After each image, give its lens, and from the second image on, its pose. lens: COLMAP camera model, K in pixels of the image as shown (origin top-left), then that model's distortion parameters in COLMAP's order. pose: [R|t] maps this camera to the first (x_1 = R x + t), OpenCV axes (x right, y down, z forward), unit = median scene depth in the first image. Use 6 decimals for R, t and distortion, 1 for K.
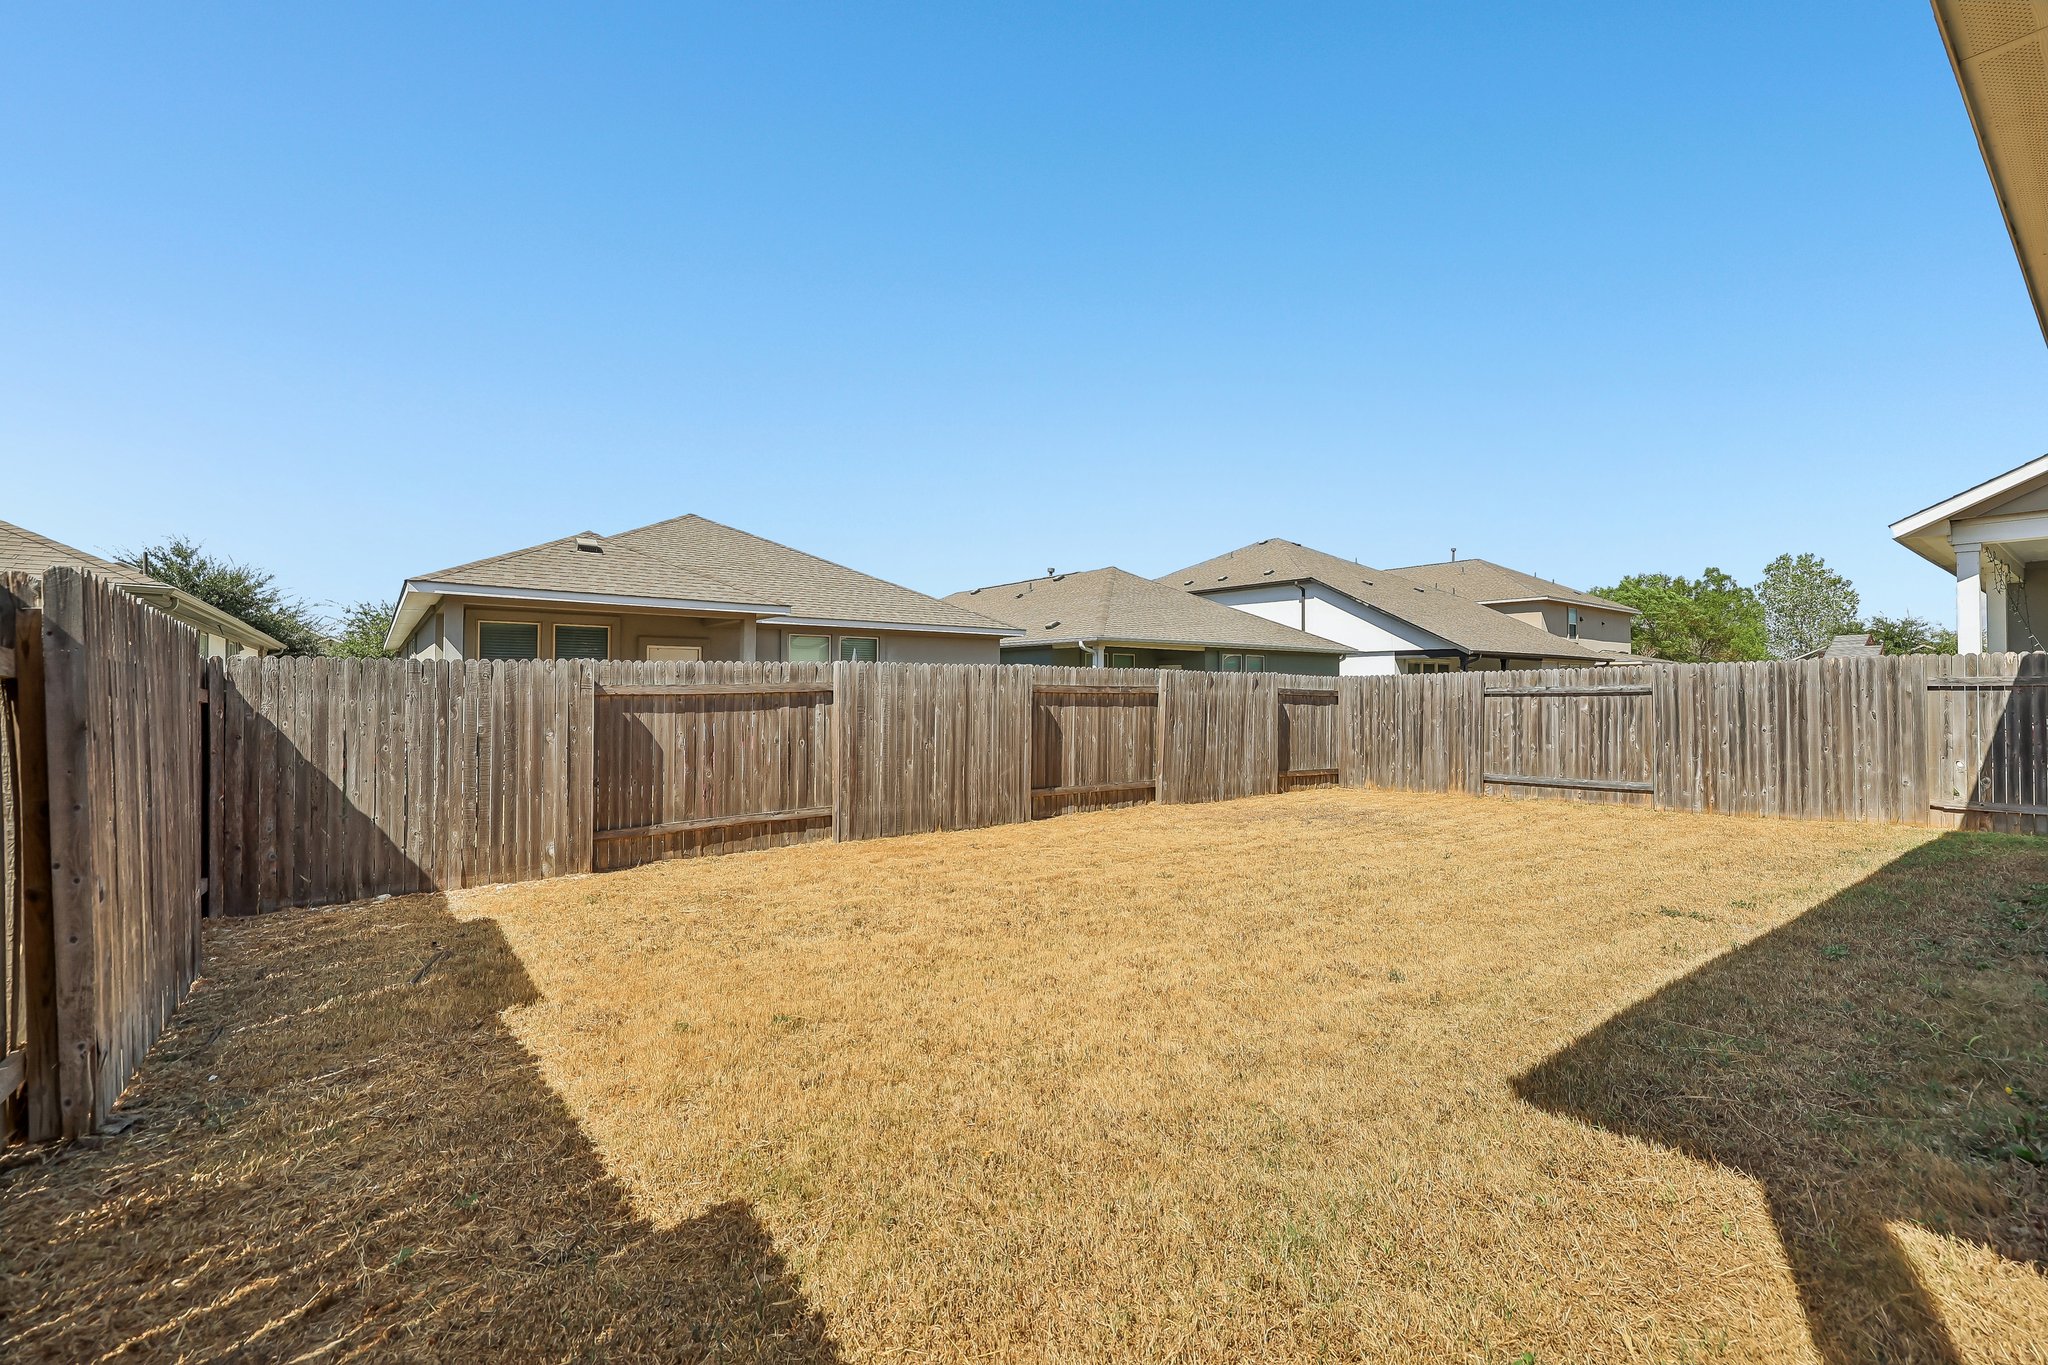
lens RADIAL K [[861.2, 0, 1029.1], [0, 861.2, 676.7], [0, 0, 1]] dist [-0.000781, 0.000712]
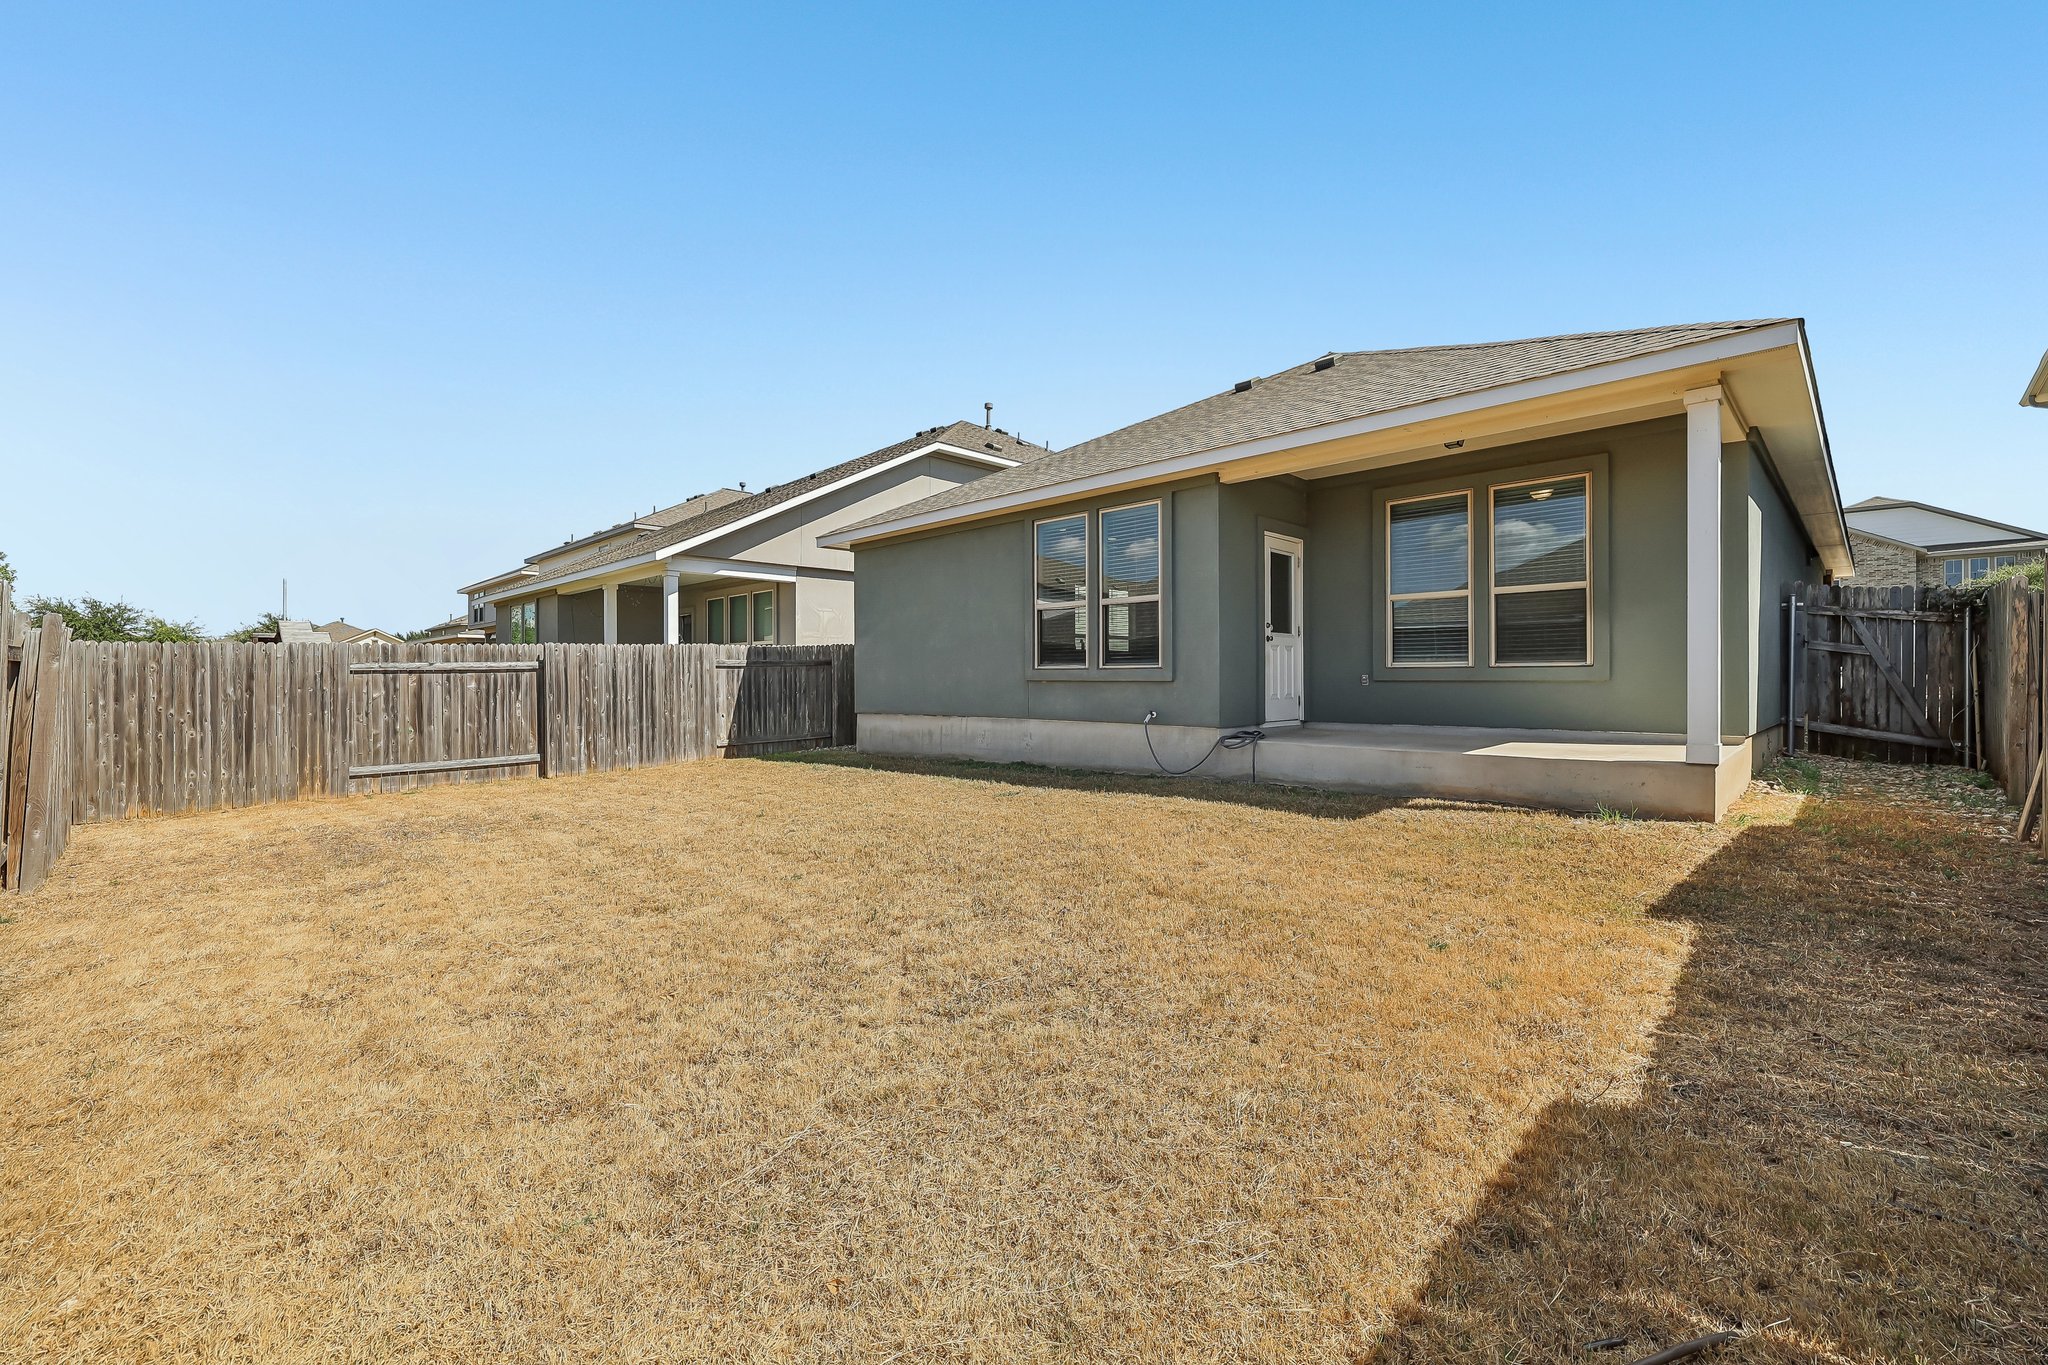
lens RADIAL K [[861.2, 0, 1029.1], [0, 861.2, 676.7], [0, 0, 1]] dist [-0.000781, 0.000712]
pose [[-0.134811, 0.000707, 0.990871, -0.380207], [-0.013255, 0.999909, -0.002517, 0.020132], [-0.990783, -0.013474, -0.134790, 0.490202]]
